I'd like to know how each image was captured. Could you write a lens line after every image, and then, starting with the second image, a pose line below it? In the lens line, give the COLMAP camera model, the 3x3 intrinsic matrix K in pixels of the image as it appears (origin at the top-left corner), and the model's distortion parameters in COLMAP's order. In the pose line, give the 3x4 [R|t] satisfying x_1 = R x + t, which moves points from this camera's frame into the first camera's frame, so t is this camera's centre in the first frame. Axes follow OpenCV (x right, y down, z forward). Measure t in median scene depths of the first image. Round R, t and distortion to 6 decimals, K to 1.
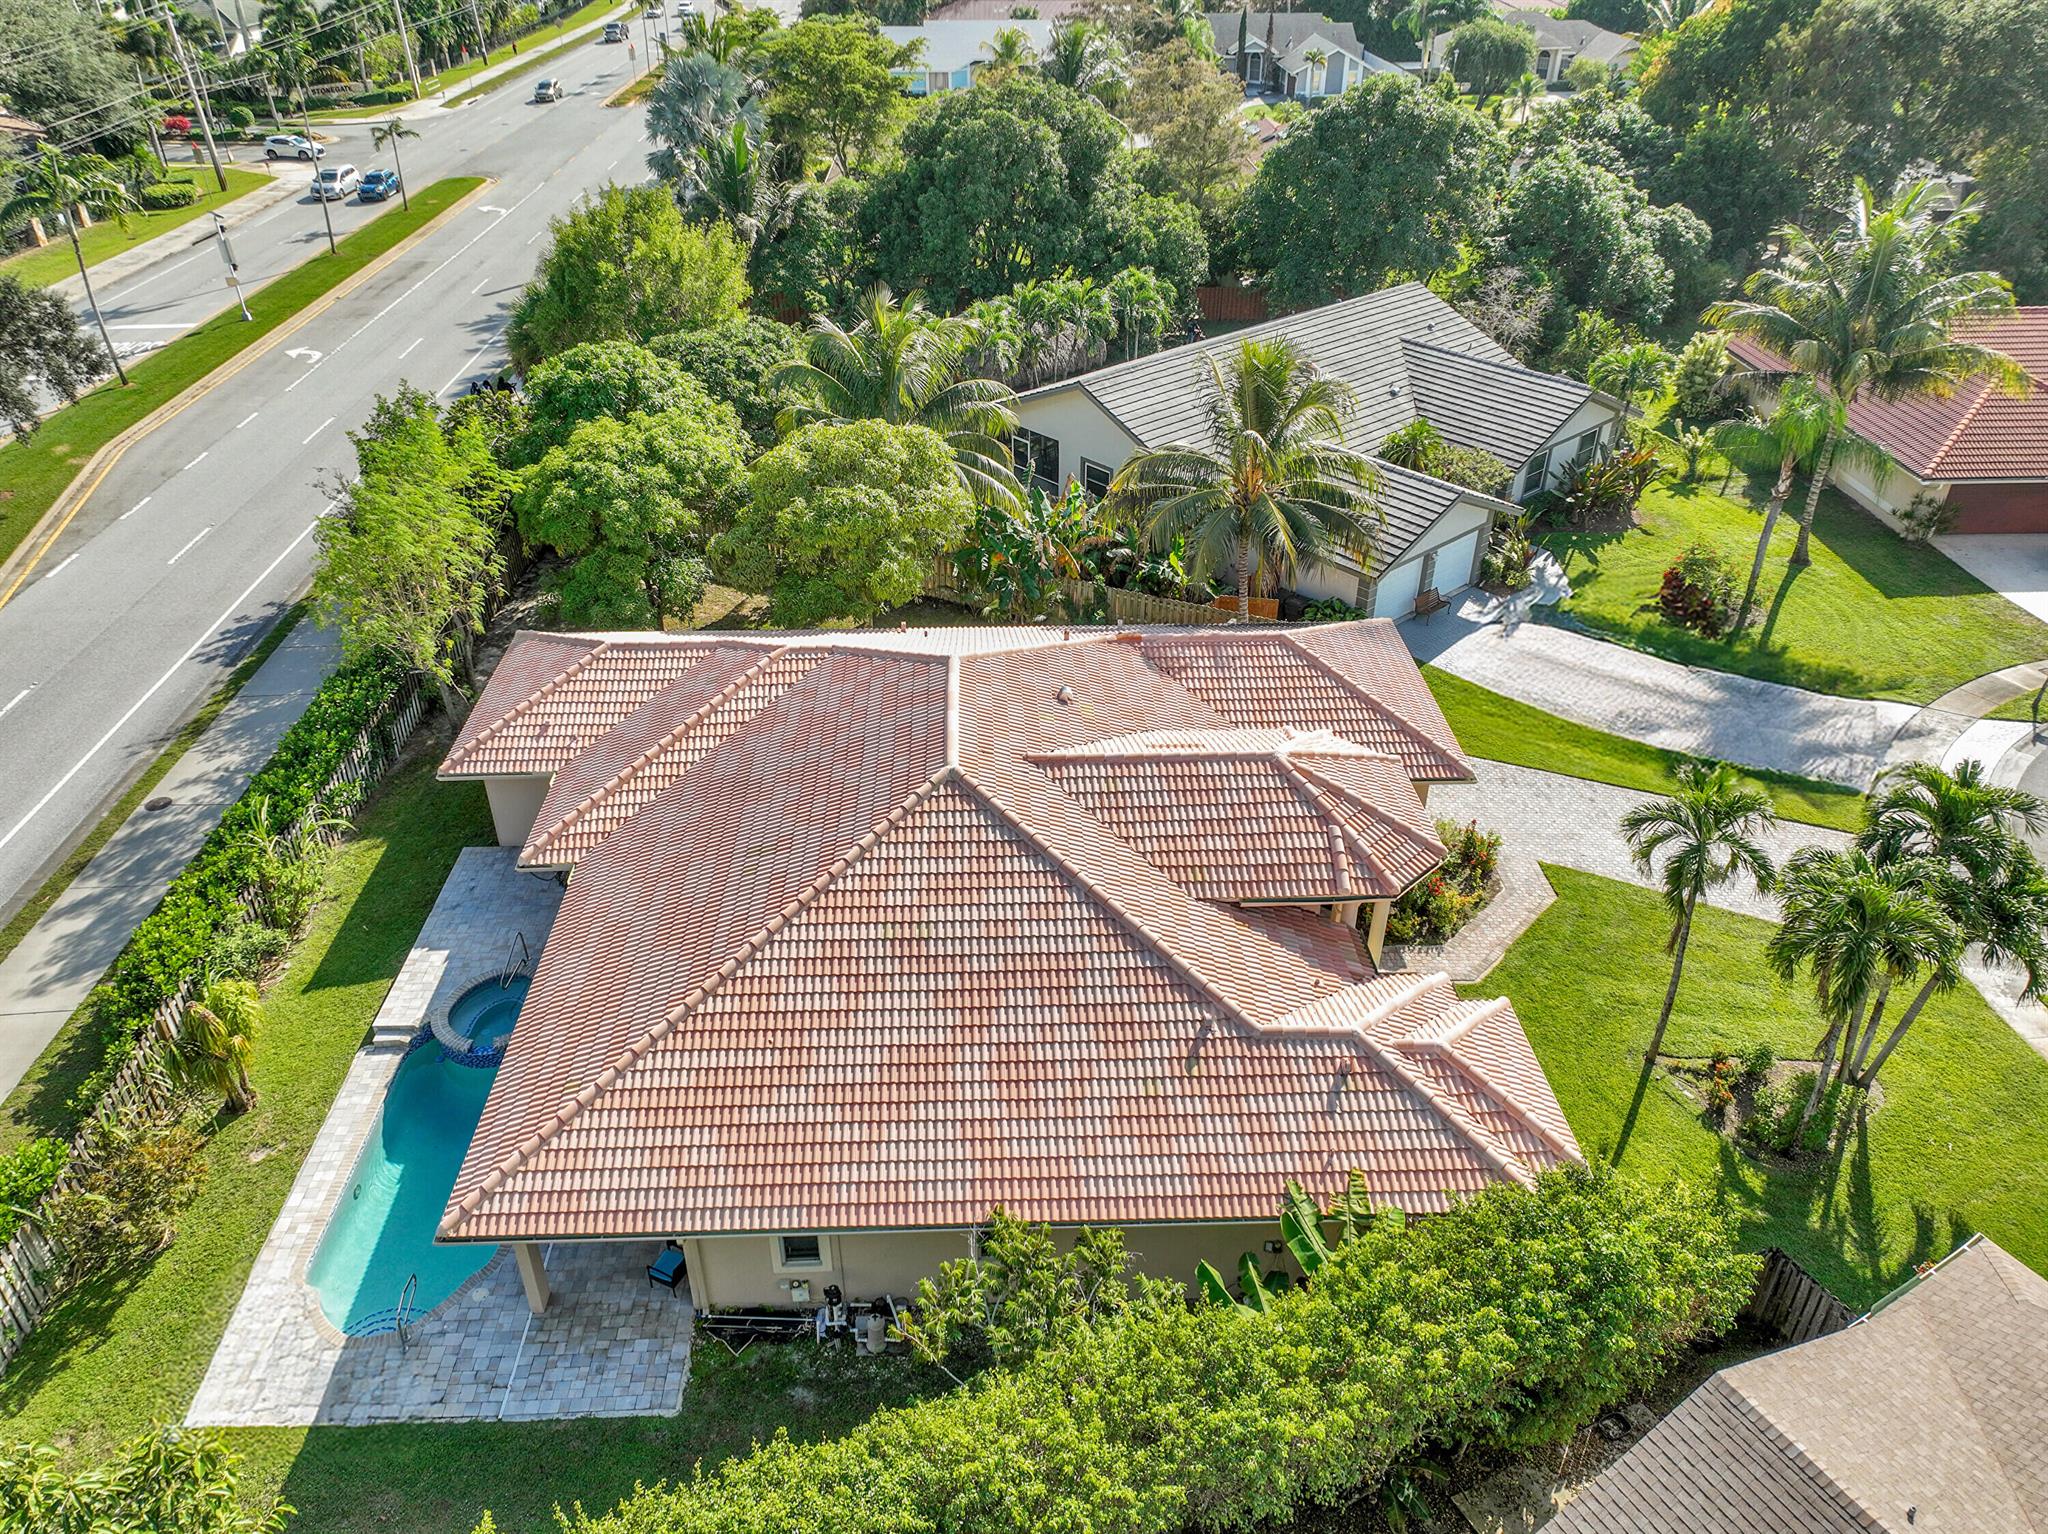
lens RADIAL K [[1431.4, 0, 1024.0], [0, 1431.4, 767.0], [0, 0, 1]] dist [-0.005011, 0.024766]
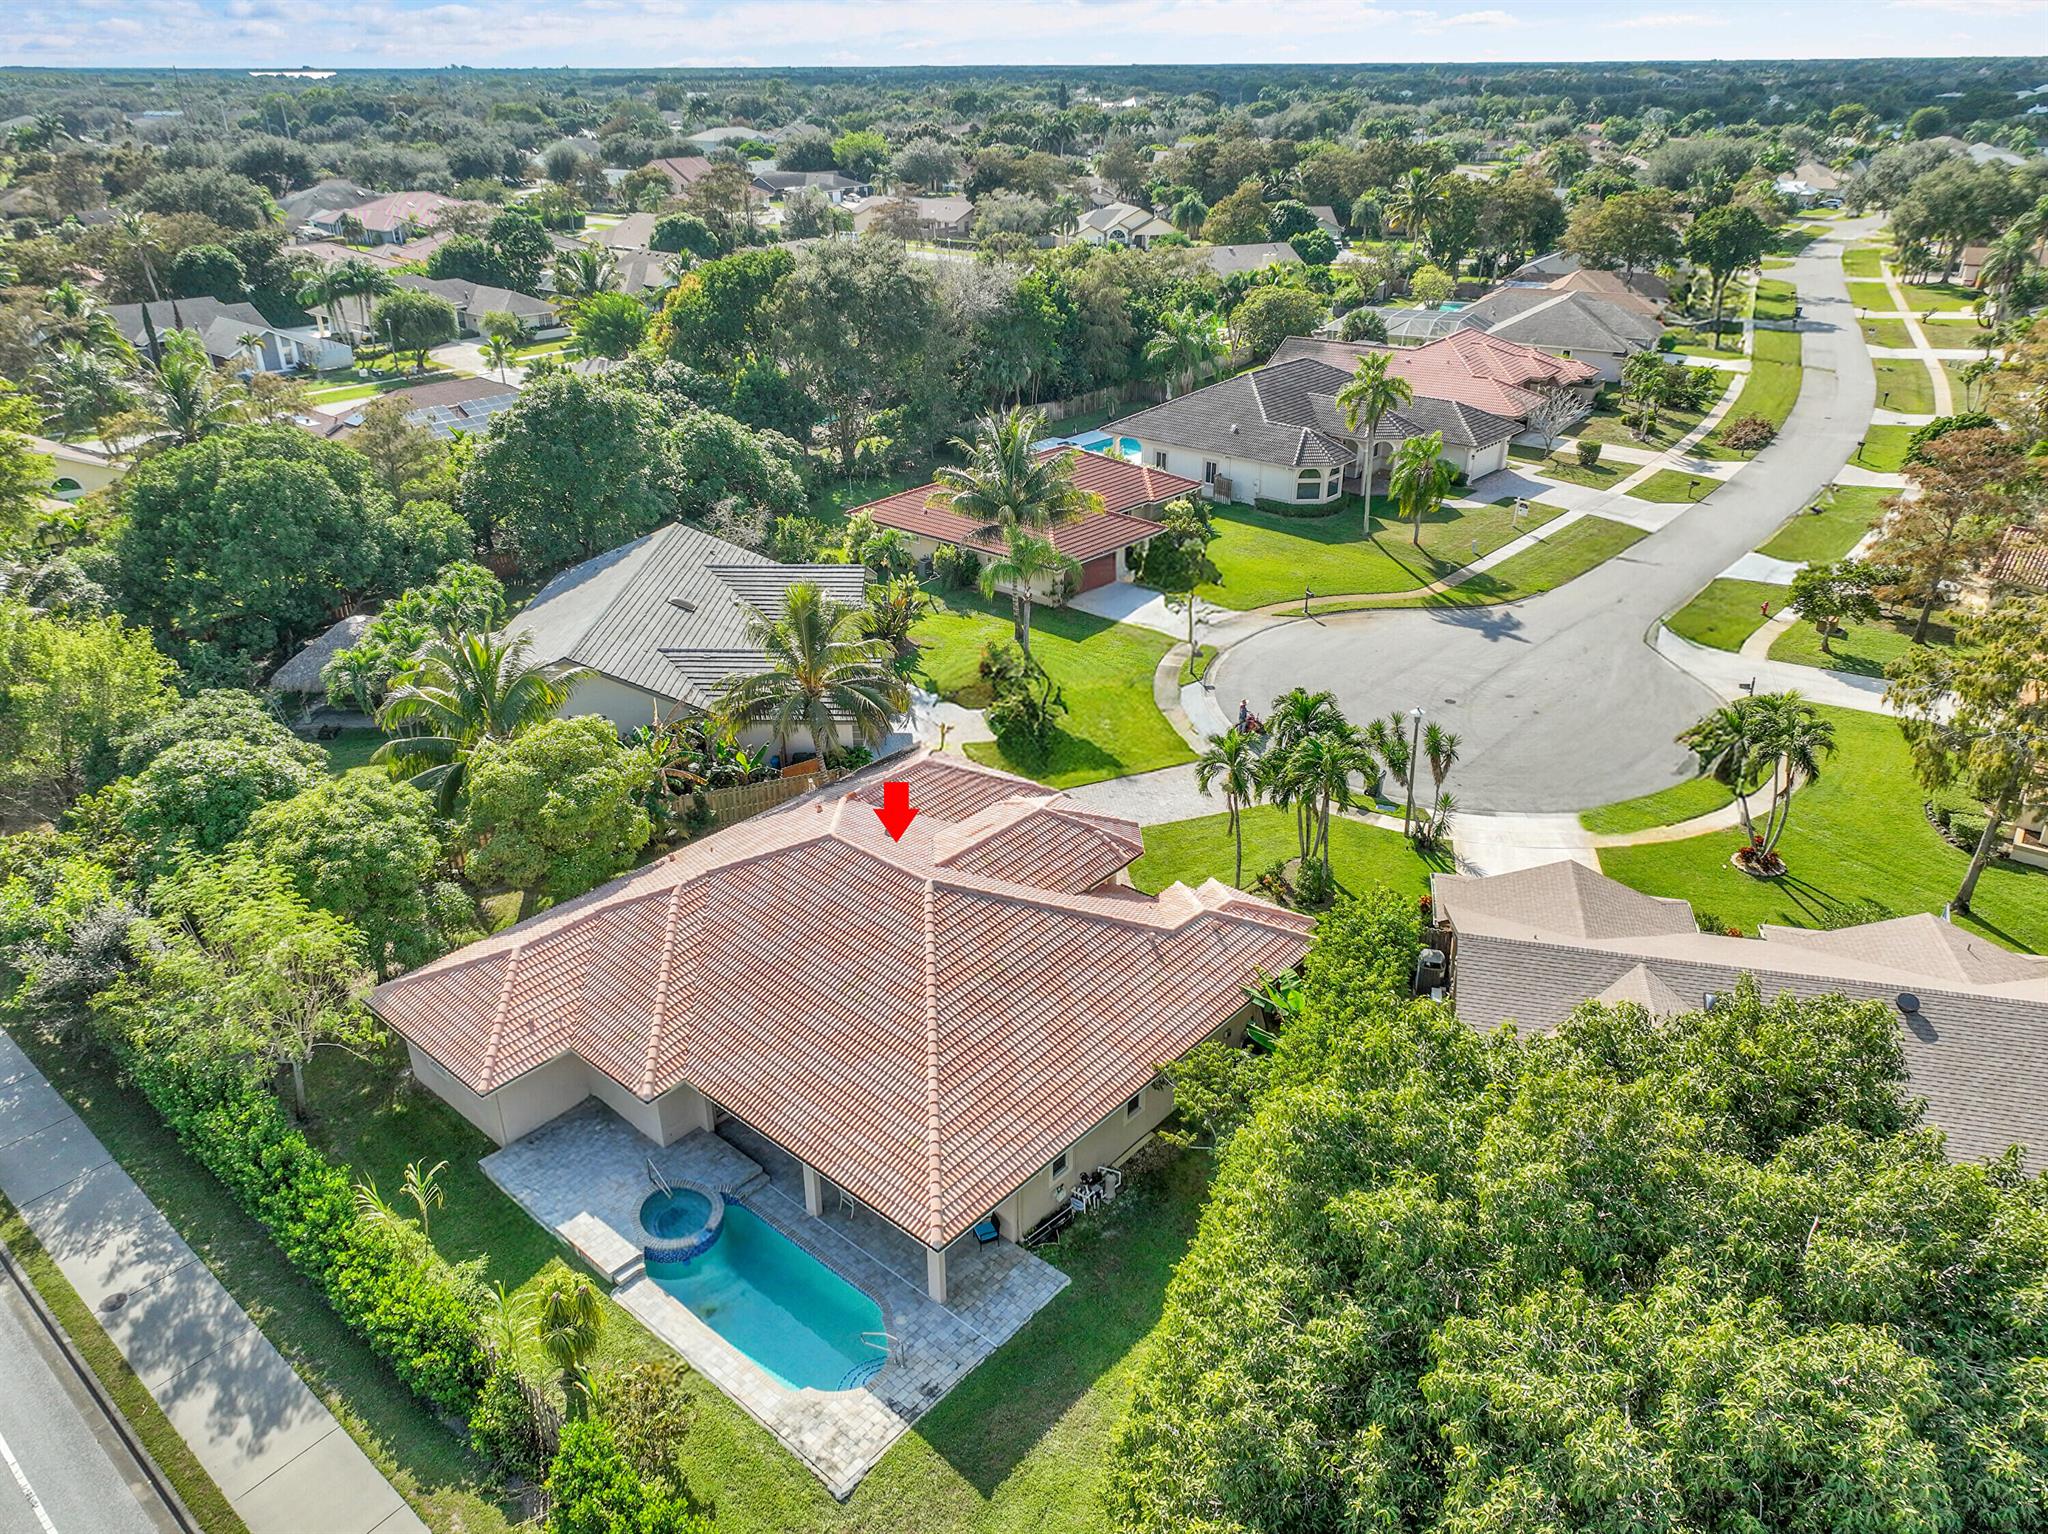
lens RADIAL K [[1431.4, 0, 1024.0], [0, 1431.4, 767.0], [0, 0, 1]] dist [-0.005011, 0.024766]
pose [[0.686739, -0.324215, 0.650595, -0.692816], [0.400779, 0.915572, 0.033218, -0.089895], [-0.606437, 0.237933, 0.758698, -0.190304]]
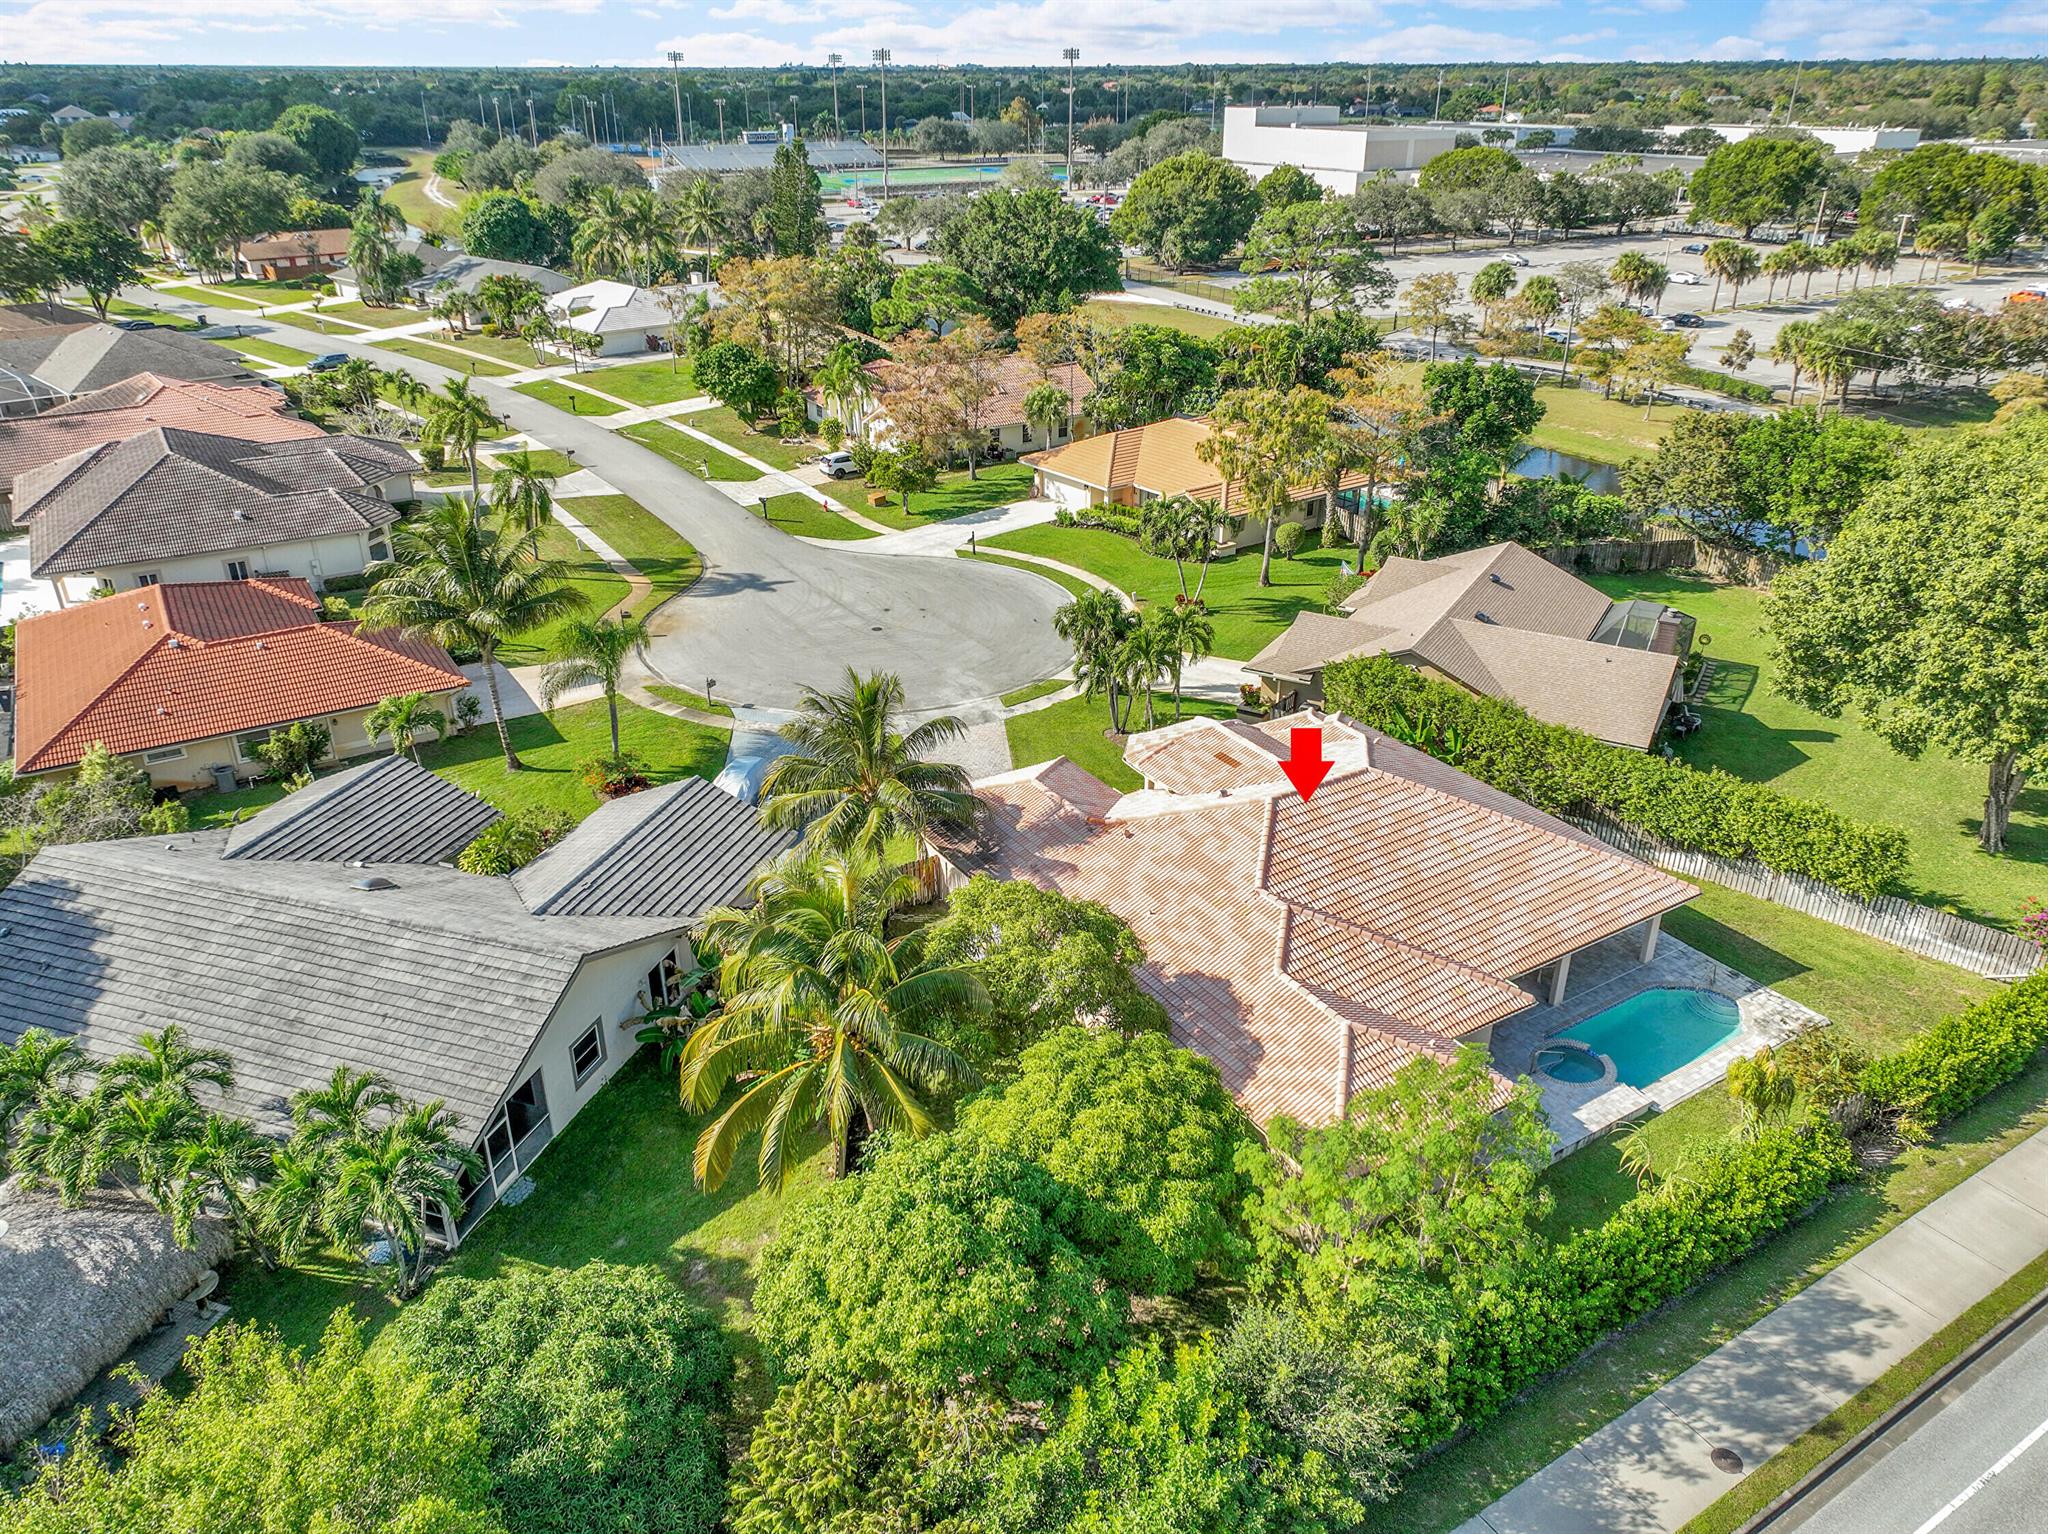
lens RADIAL K [[1426.7, 0, 1014.9], [0, 1426.7, 778.2], [0, 0, 1]] dist [-0.002659, 0.020128]
pose [[-0.493775, -0.388890, 0.777786, -0.893934], [0.474837, 0.628732, 0.615813, -0.946268], [-0.728503, 0.673394, -0.125793, 1.136080]]
